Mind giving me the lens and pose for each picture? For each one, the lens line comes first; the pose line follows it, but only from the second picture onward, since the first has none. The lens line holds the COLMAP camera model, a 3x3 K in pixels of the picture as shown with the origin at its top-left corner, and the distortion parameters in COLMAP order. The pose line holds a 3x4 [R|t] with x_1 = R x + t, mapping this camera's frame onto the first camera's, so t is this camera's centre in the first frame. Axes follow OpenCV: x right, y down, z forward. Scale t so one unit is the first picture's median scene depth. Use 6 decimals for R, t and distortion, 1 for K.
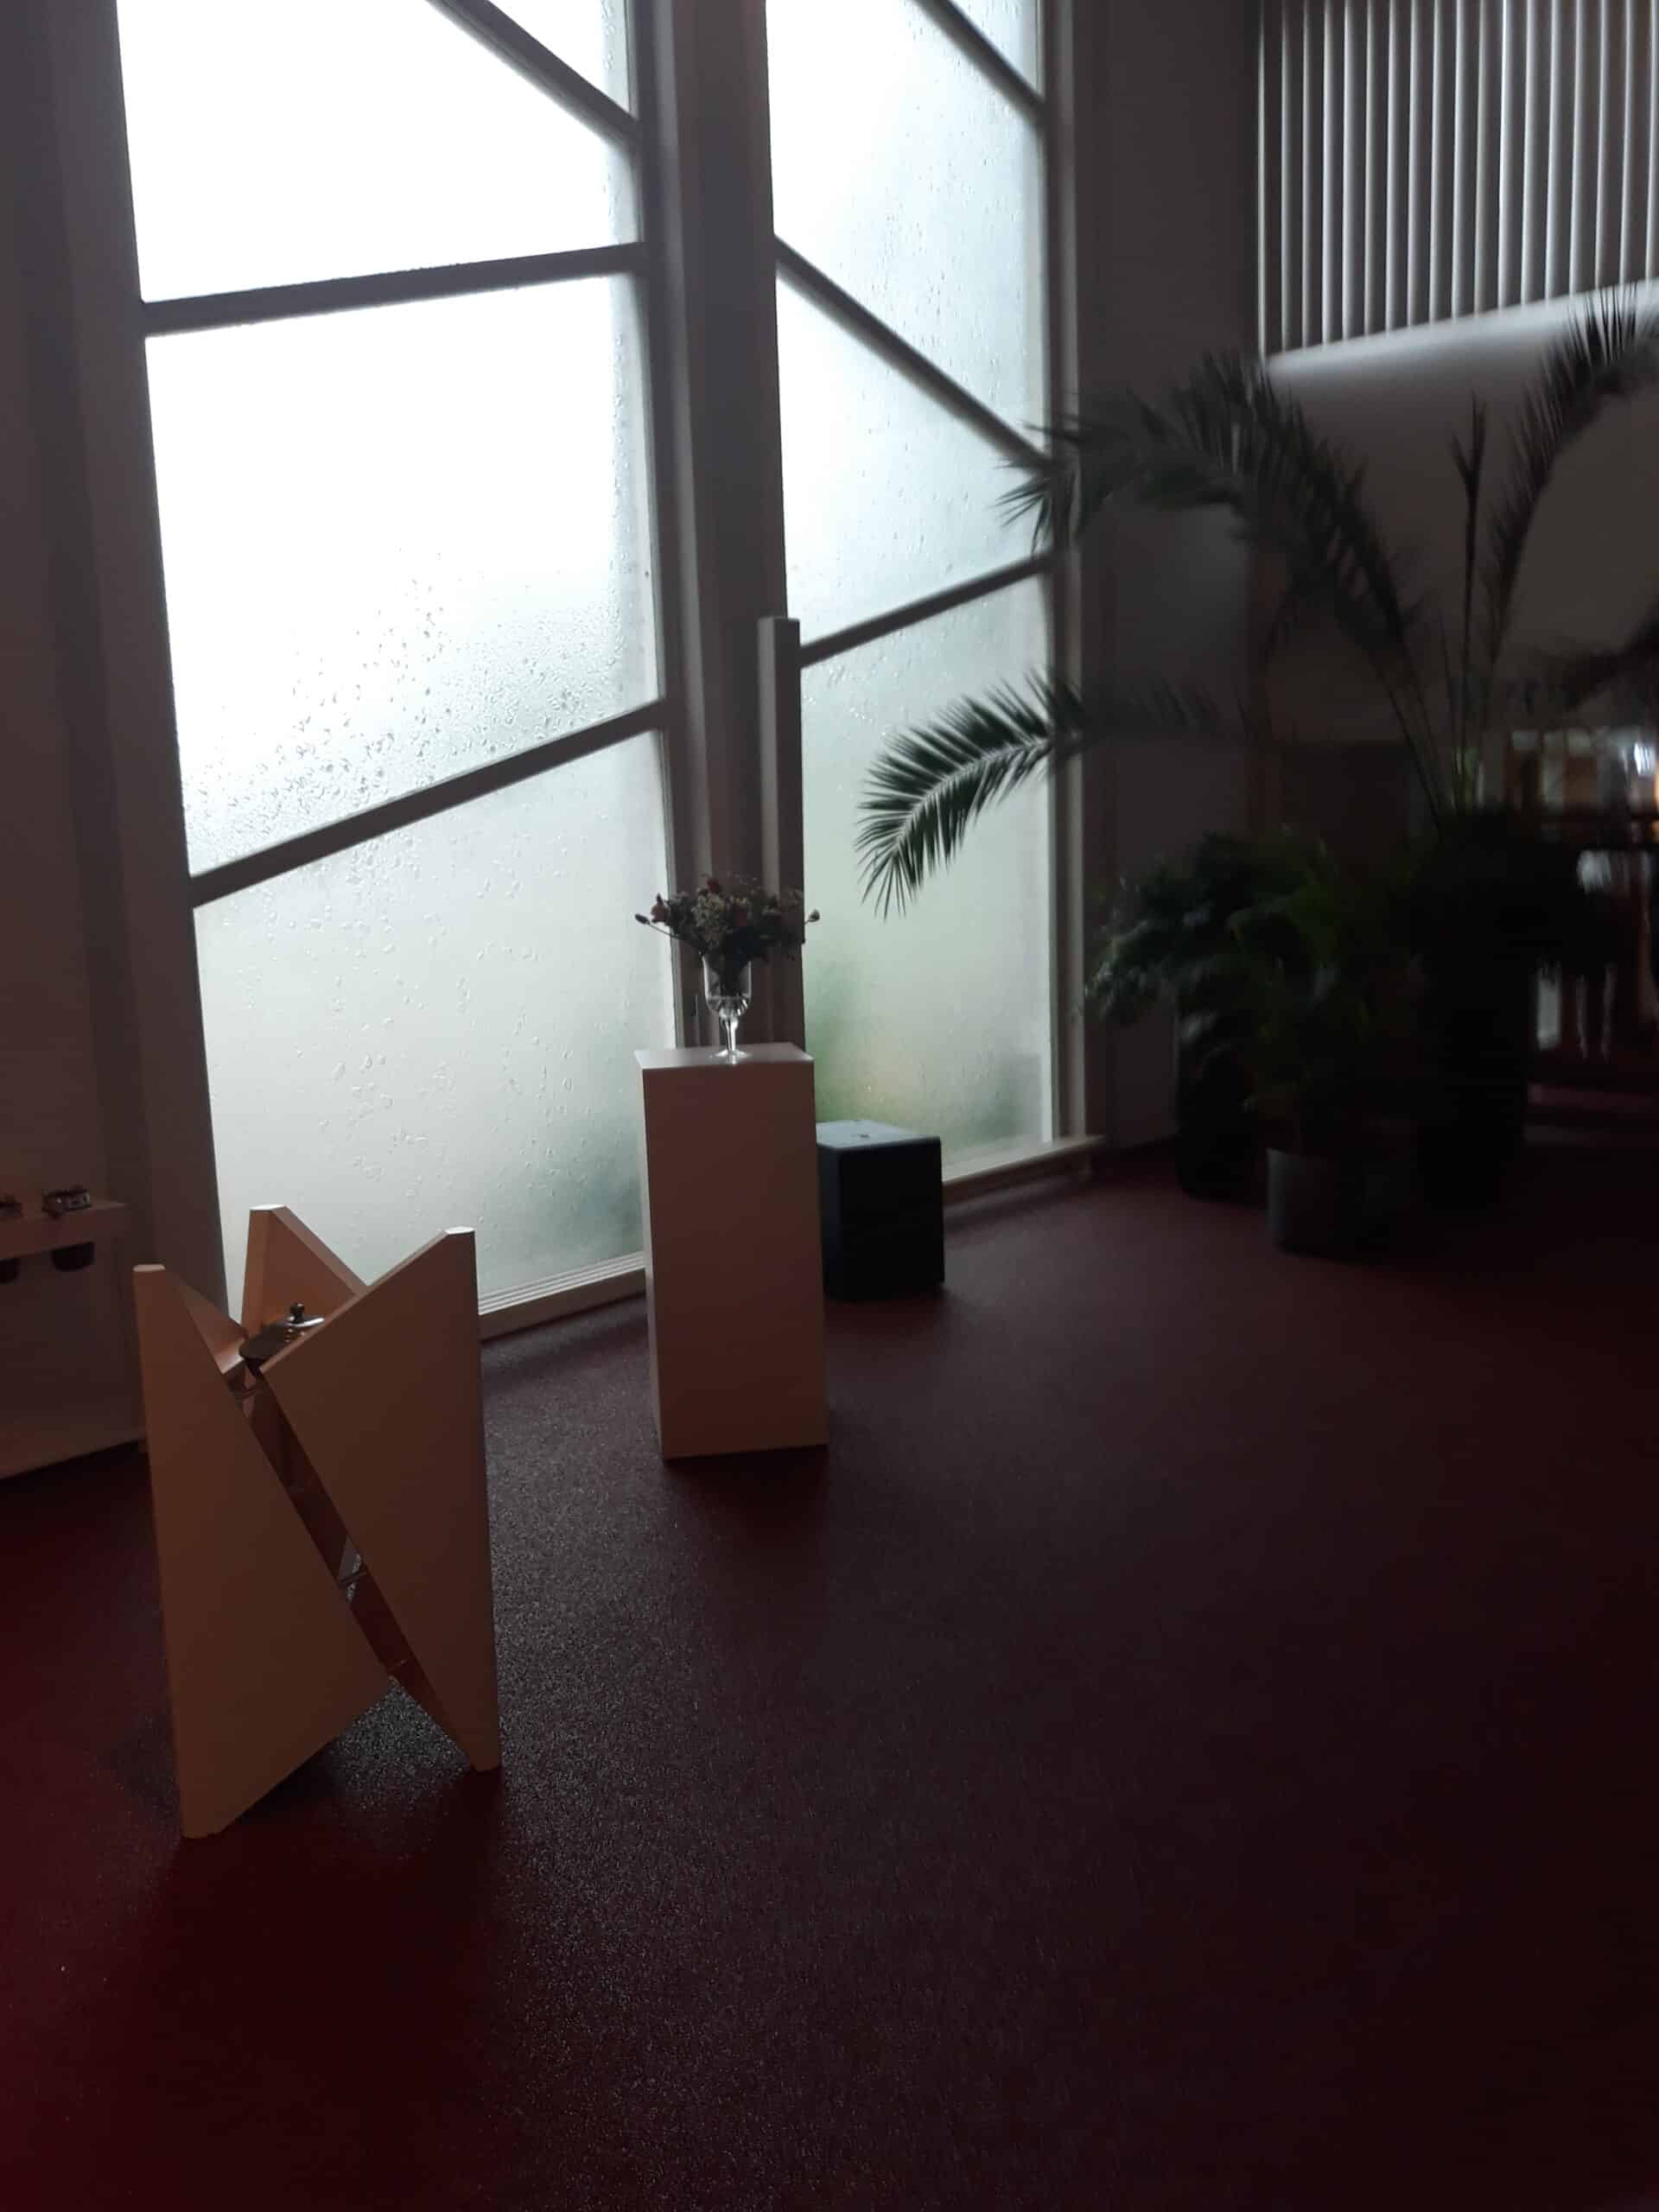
lens RADIAL K [[1881.4, 0, 829.8], [0, 1881.4, 1105.7], [0, 0, 1]] dist [-0.001756, -0.010249]
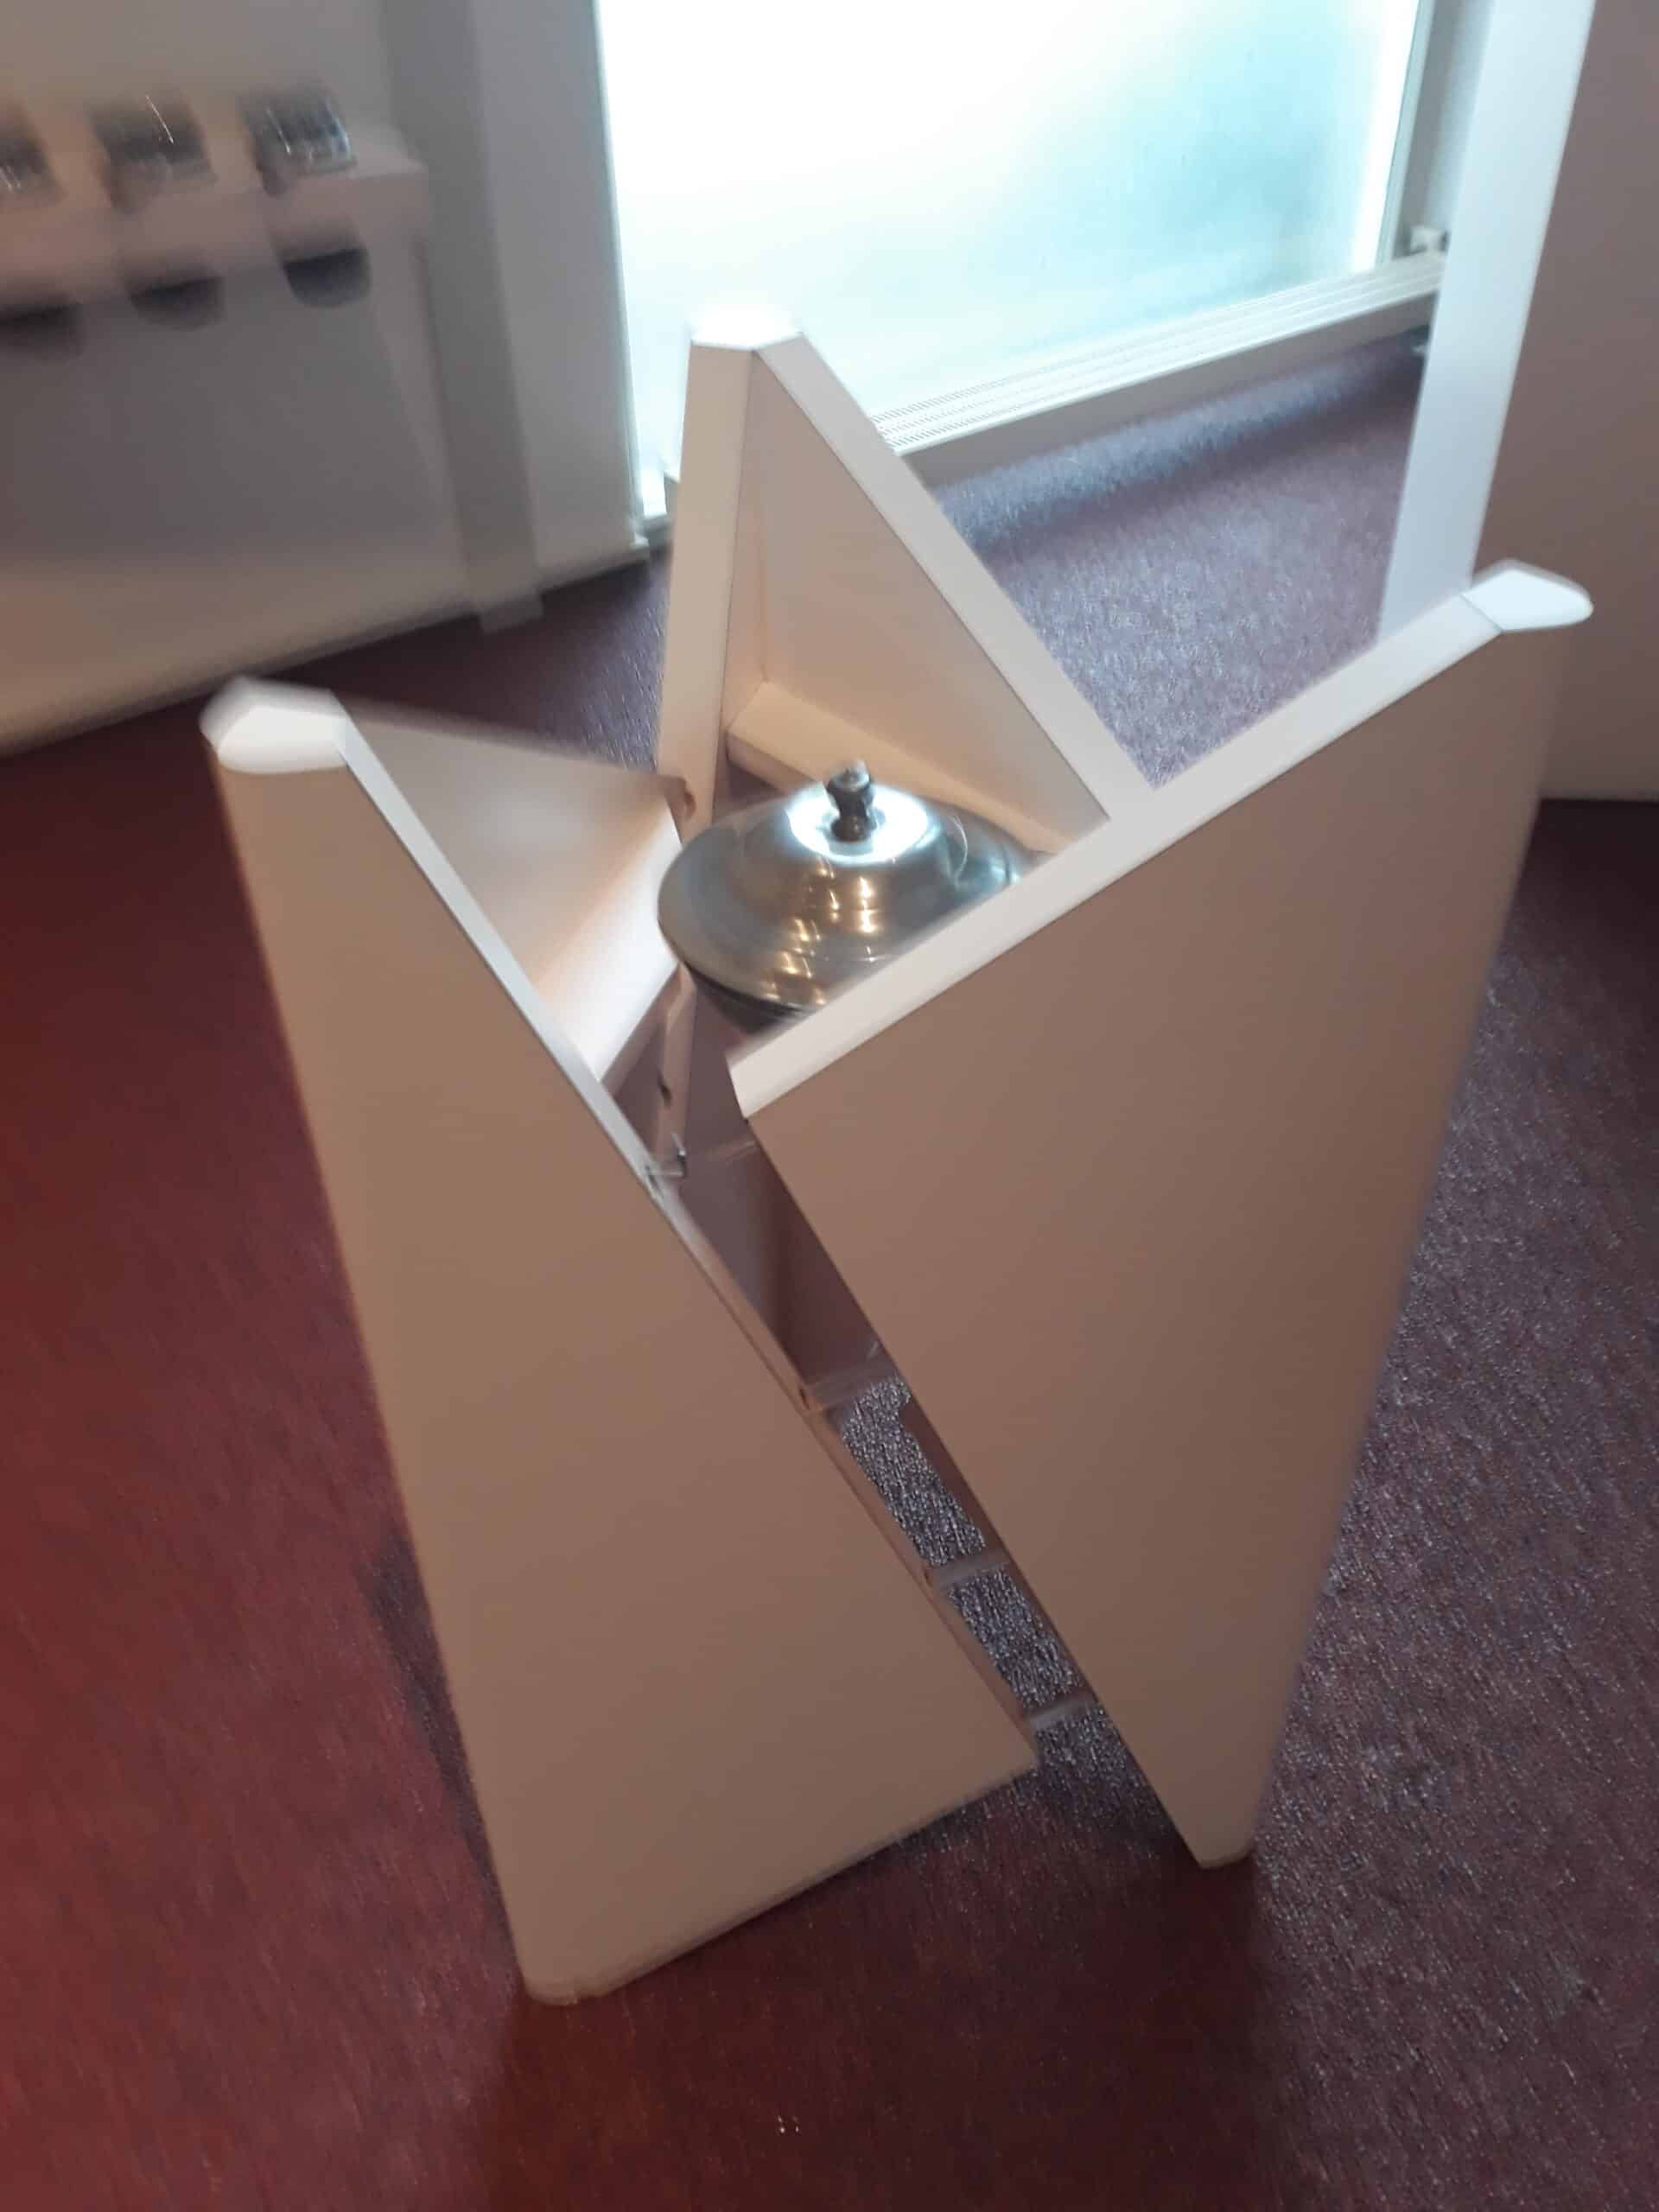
lens RADIAL K [[1881.4, 0, 831.5], [0, 1881.4, 1106.1], [0, 0, 1]] dist [-0.001756, -0.010249]
pose [[0.975113, 0.162702, -0.150608, -0.162082], [-0.060015, 0.847651, 0.527149, -0.003085], [0.213431, -0.504992, 0.836320, 0.504832]]
